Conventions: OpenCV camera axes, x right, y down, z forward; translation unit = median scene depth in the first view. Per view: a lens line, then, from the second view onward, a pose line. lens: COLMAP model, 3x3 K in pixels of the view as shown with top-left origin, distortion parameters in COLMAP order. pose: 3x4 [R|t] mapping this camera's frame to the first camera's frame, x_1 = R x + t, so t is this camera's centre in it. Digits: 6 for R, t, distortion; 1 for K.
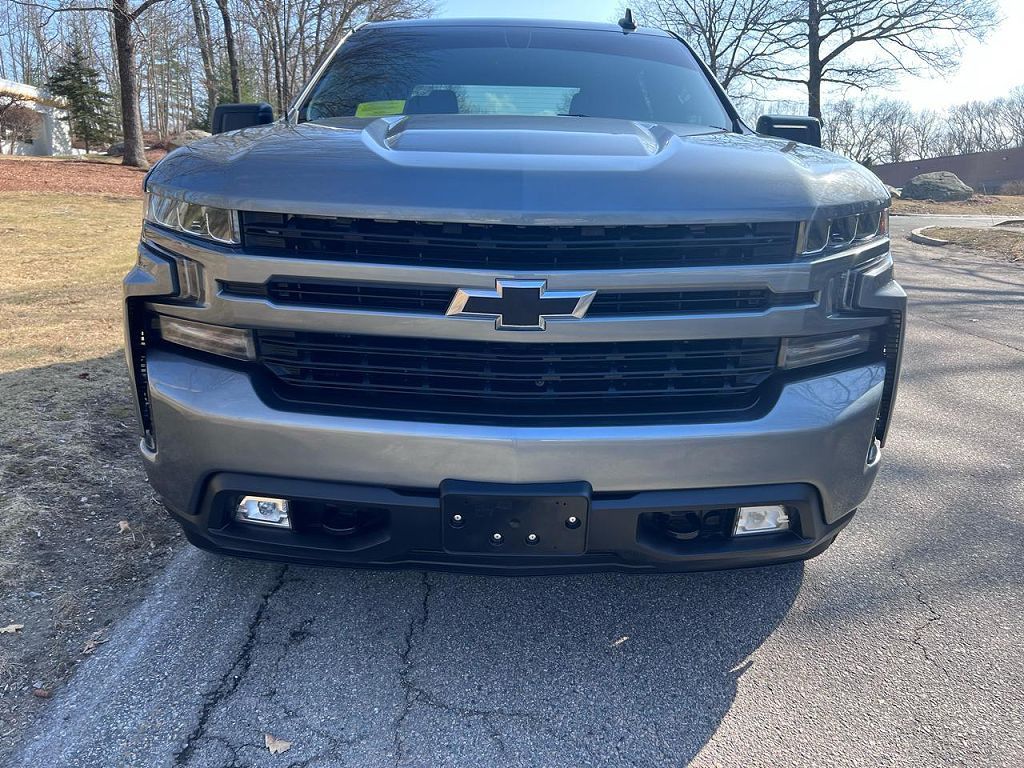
lens RADIAL K [[770.6, 0, 516.7], [0, 770.6, 386.2], [0, 0, 1]] dist [0.049012, -0.060856]
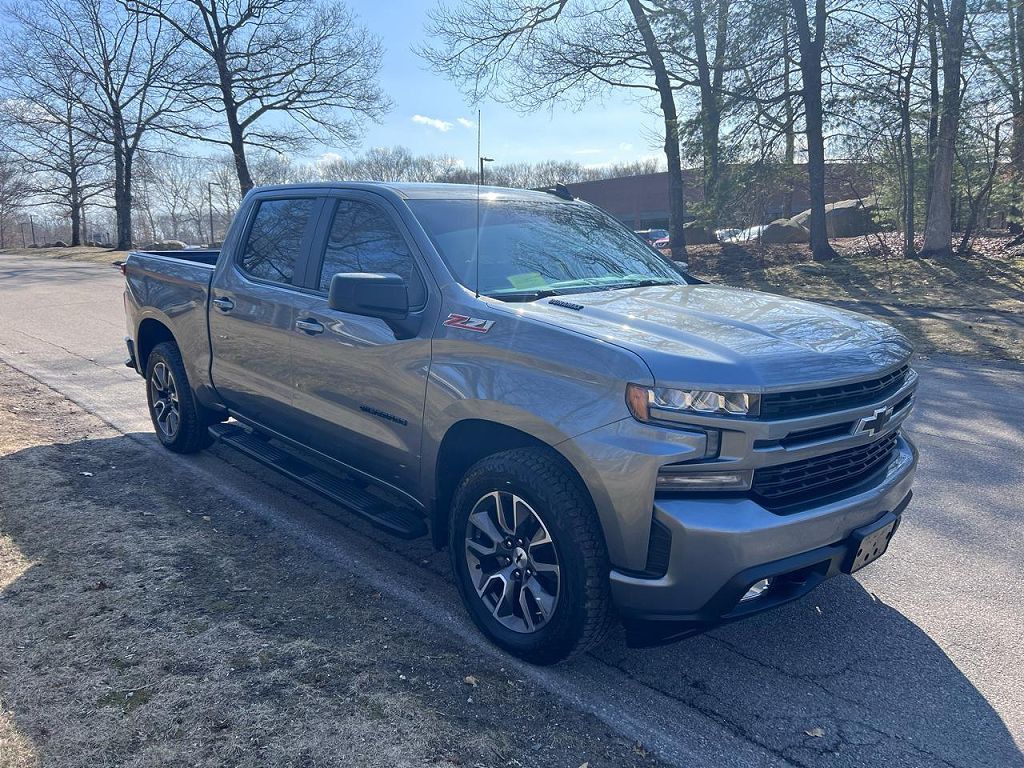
lens RADIAL K [[769.7, 0, 507.2], [0, 769.7, 378.5], [0, 0, 1]] dist [0.053202, -0.065053]
pose [[0.742048, -0.141080, 0.655333, -0.714694], [0.183365, 0.983037, 0.004000, -0.145610], [-0.644781, 0.117197, 0.755330, 0.071832]]
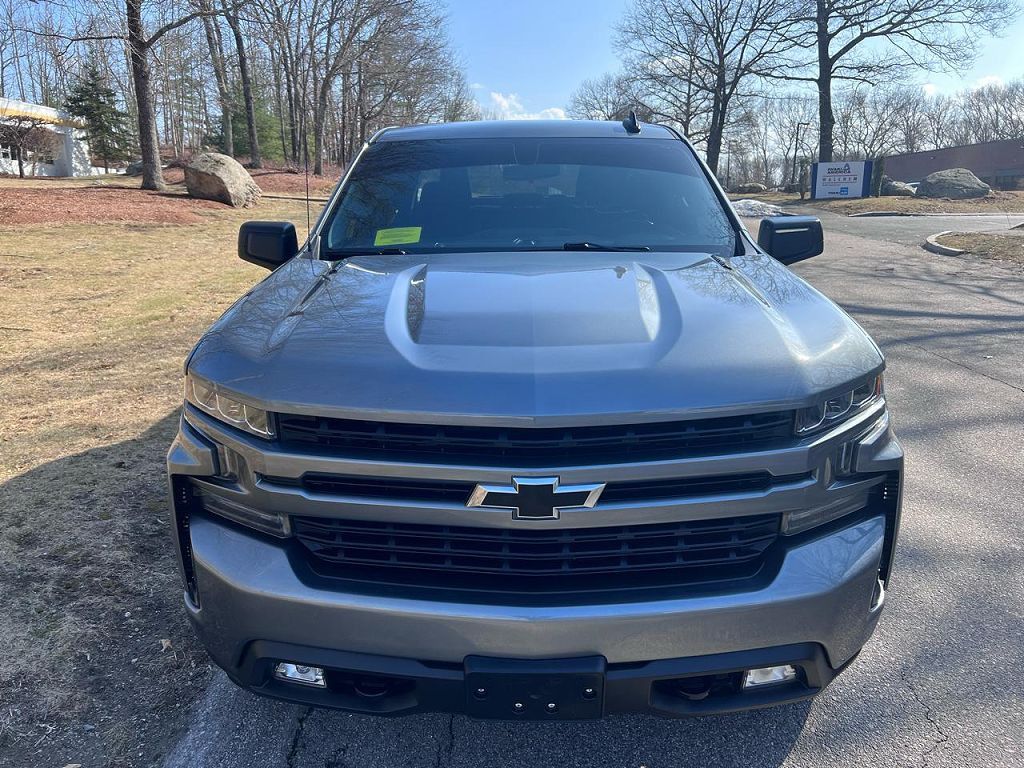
lens RADIAL K [[769.7, 0, 507.2], [0, 769.7, 378.5], [0, 0, 1]] dist [0.053202, -0.065053]
pose [[0.999256, -0.022640, -0.031235, 0.001136], [0.022446, 0.999727, -0.006557, -0.105593], [0.031375, 0.005851, 0.999491, -0.031015]]
